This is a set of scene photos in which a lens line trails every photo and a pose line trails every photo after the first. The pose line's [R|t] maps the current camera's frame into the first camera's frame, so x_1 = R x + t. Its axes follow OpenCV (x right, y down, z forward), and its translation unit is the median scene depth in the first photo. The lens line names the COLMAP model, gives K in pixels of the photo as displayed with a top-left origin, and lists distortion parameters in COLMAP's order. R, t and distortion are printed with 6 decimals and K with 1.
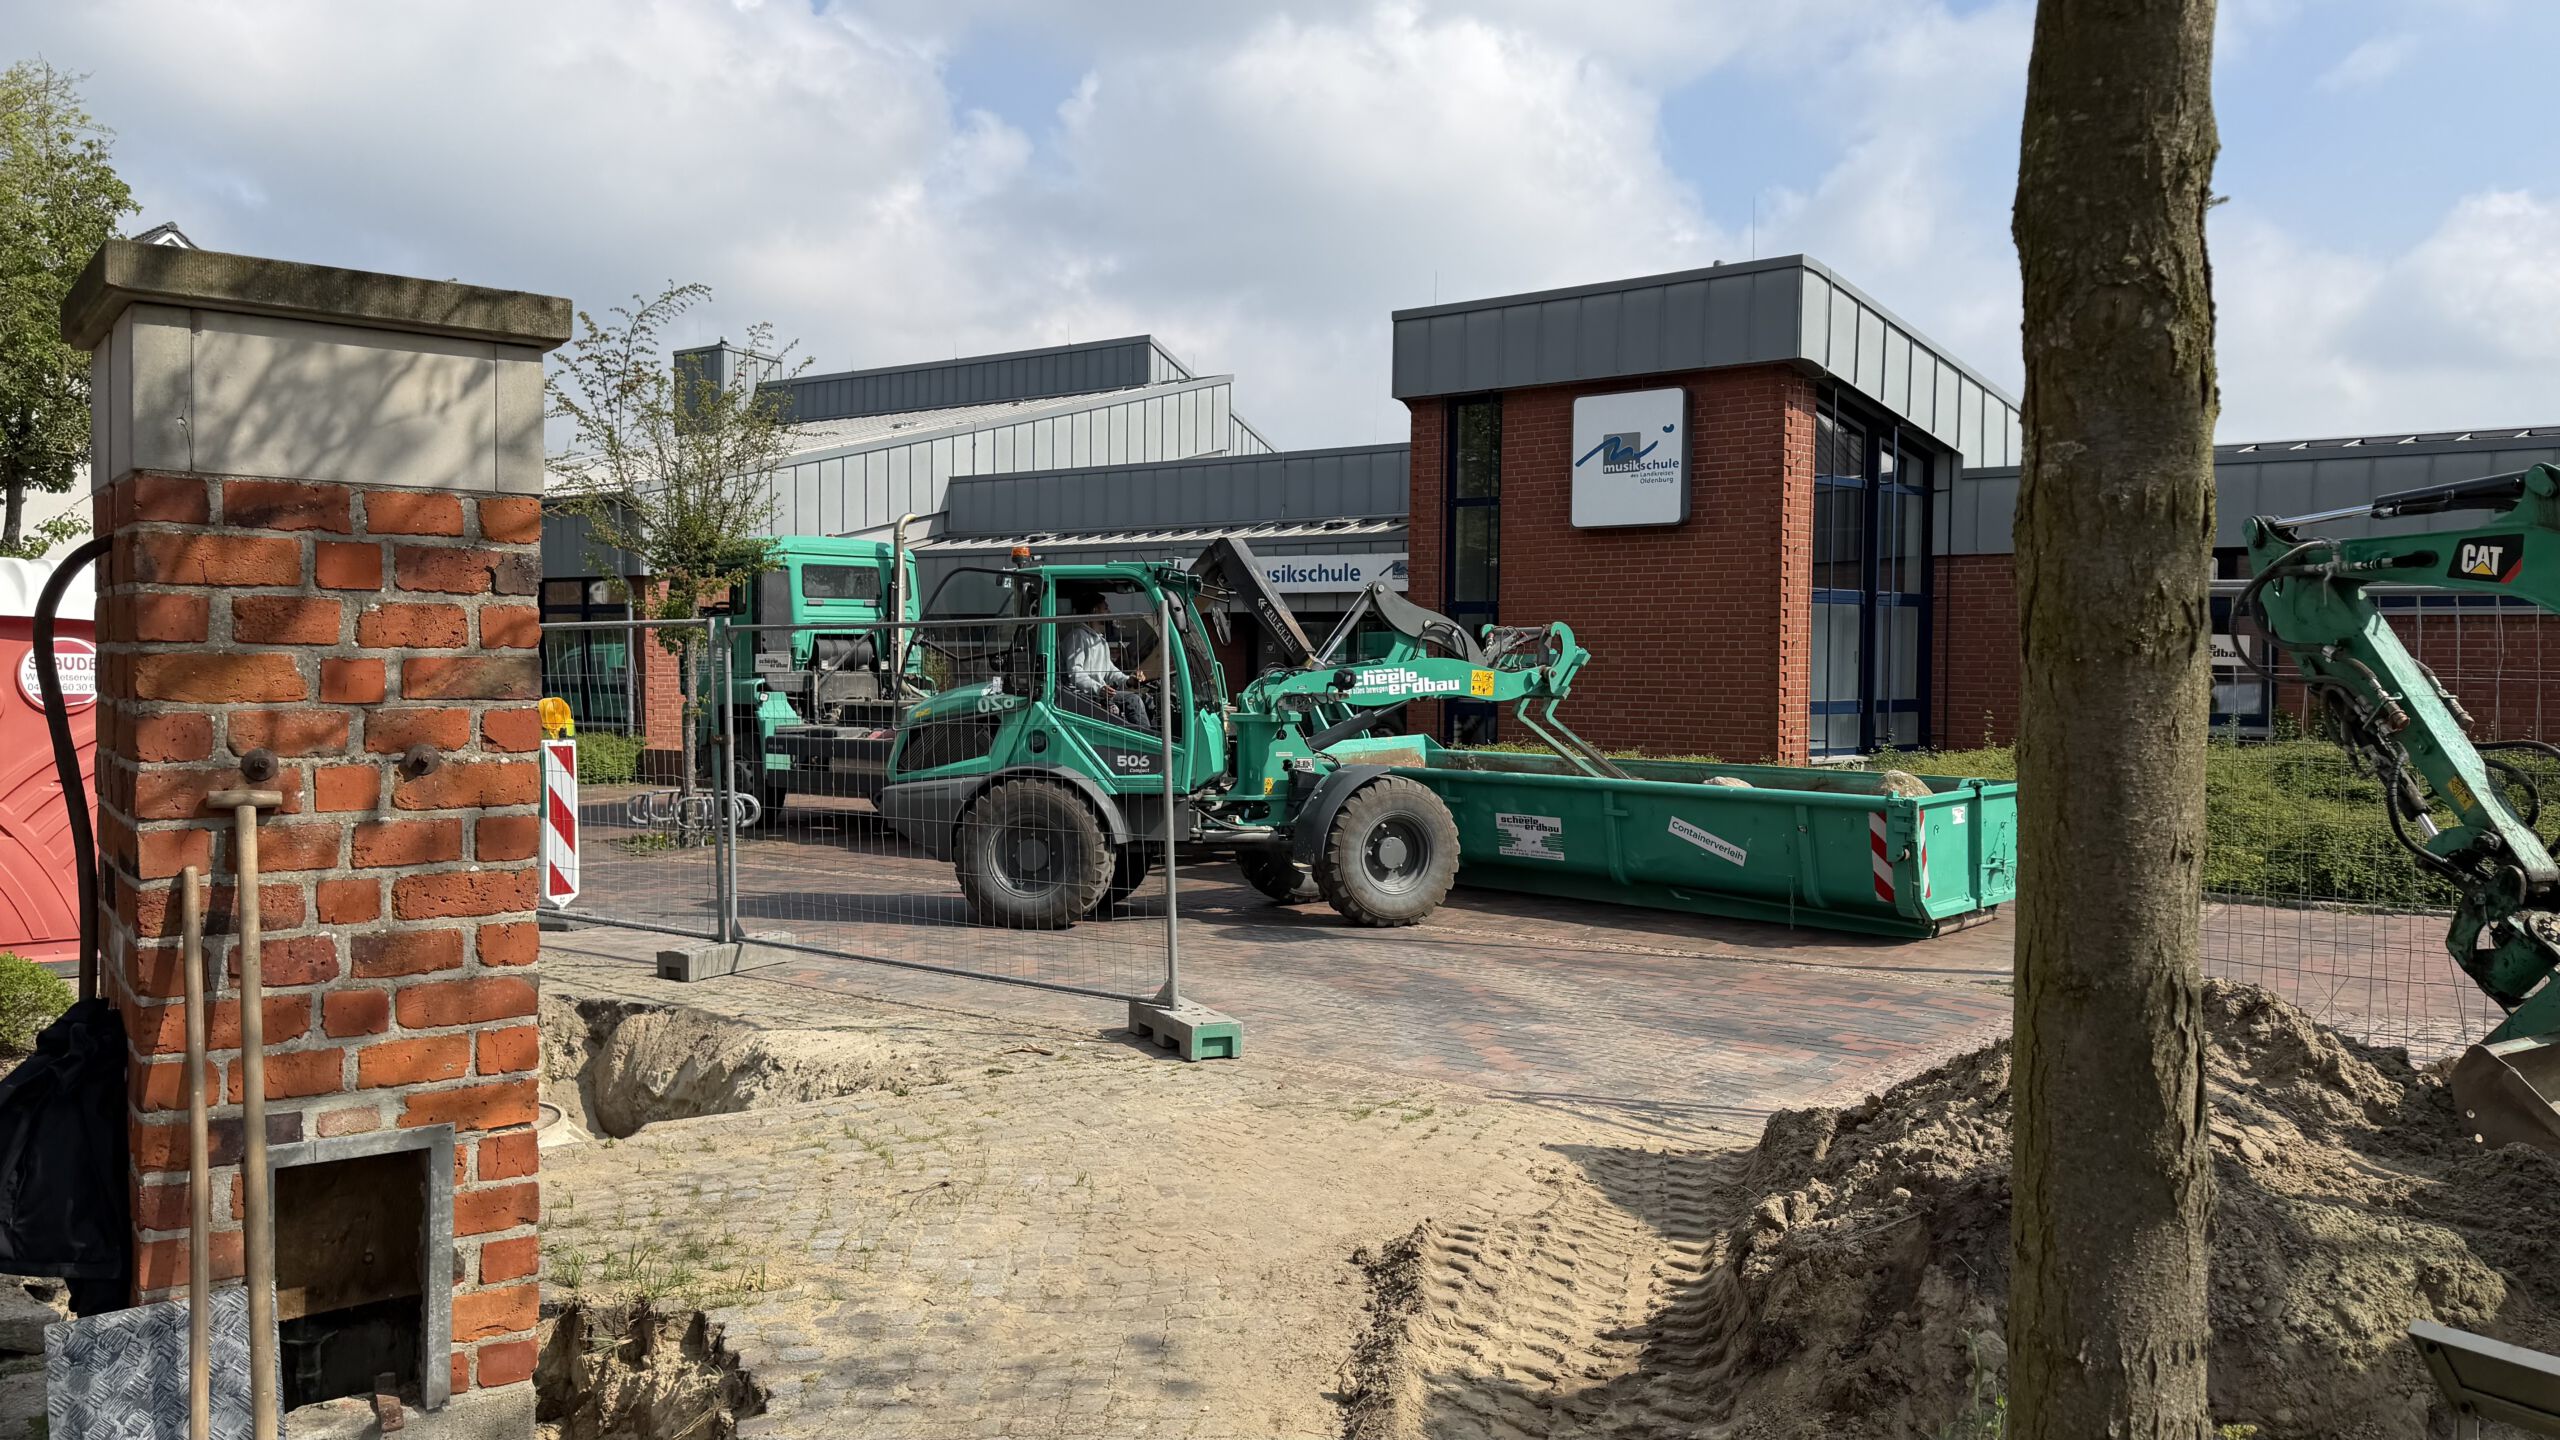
lens RADIAL K [[1794.5, 0, 1273.1], [0, 1794.5, 708.0], [0, 0, 1]] dist [0.100219, -0.132700]
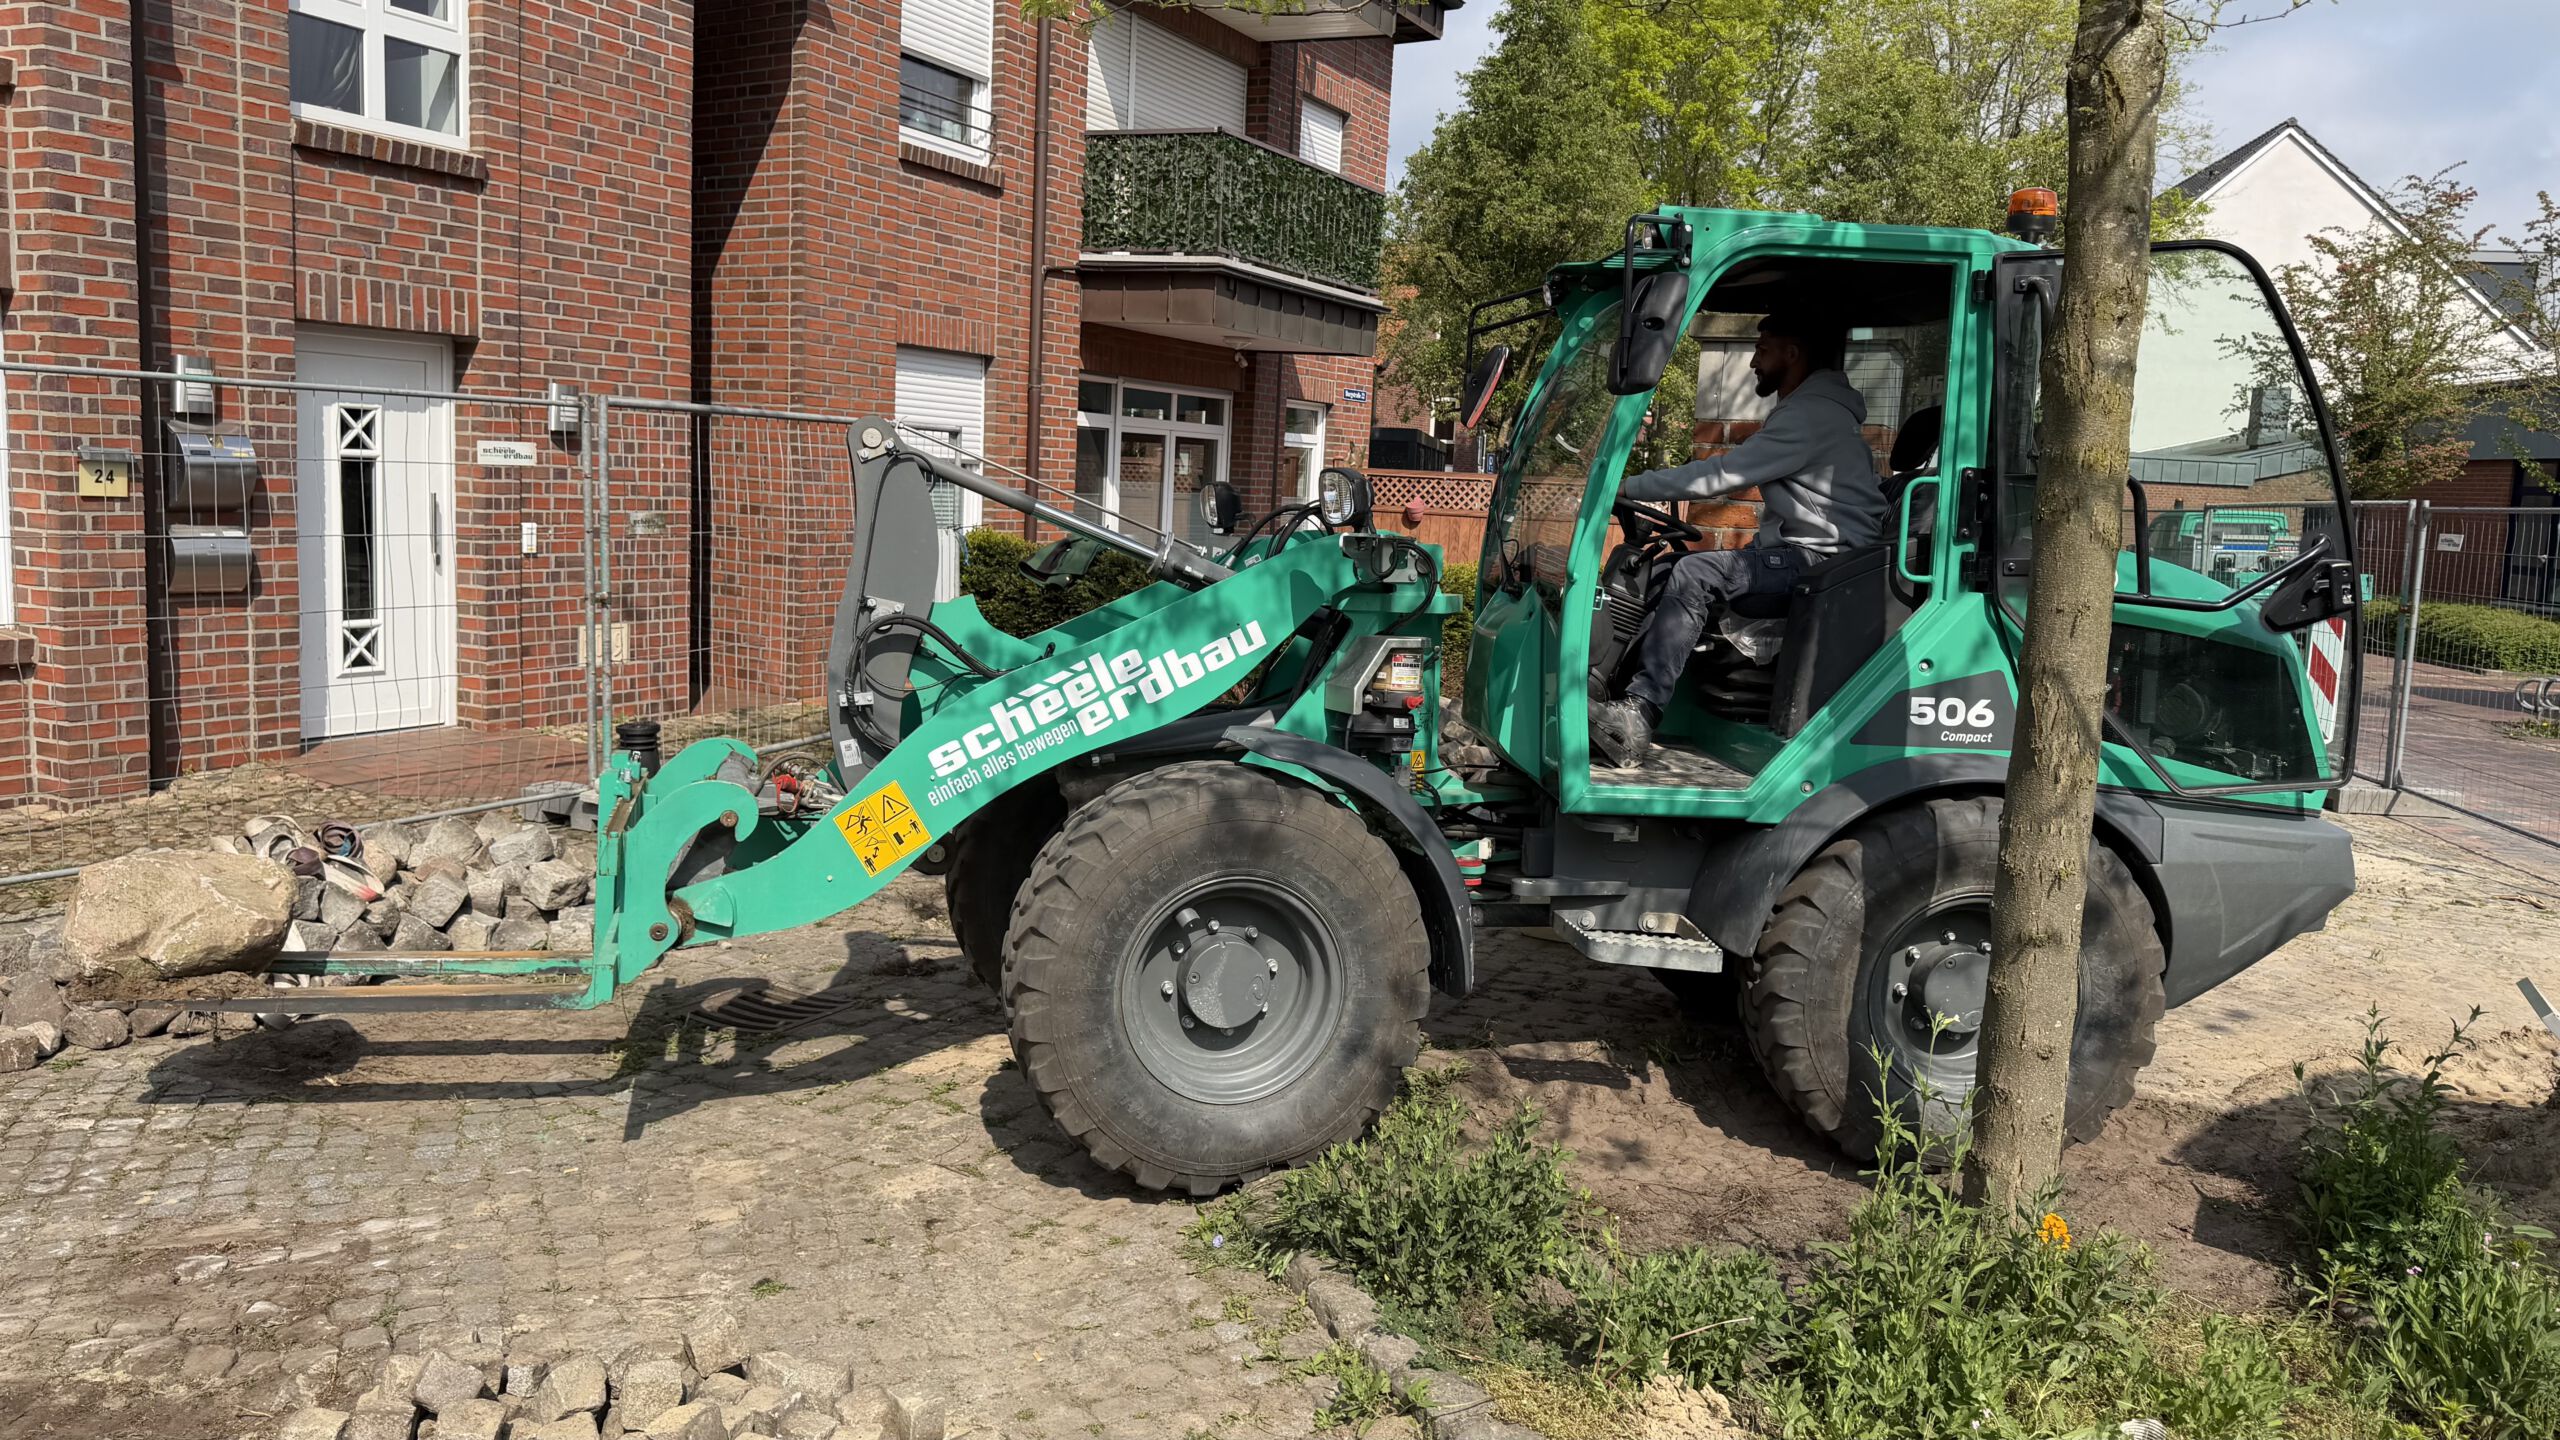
lens RADIAL K [[1874.5, 0, 1275.9], [0, 1874.5, 677.3], [0, 0, 1]] dist [0.098501, -0.124967]
pose [[0.482779, 0.112986, -0.868423, 0.224107], [-0.072220, 0.993401, 0.089097, 0.002728], [0.872759, 0.019704, 0.487753, -0.106914]]
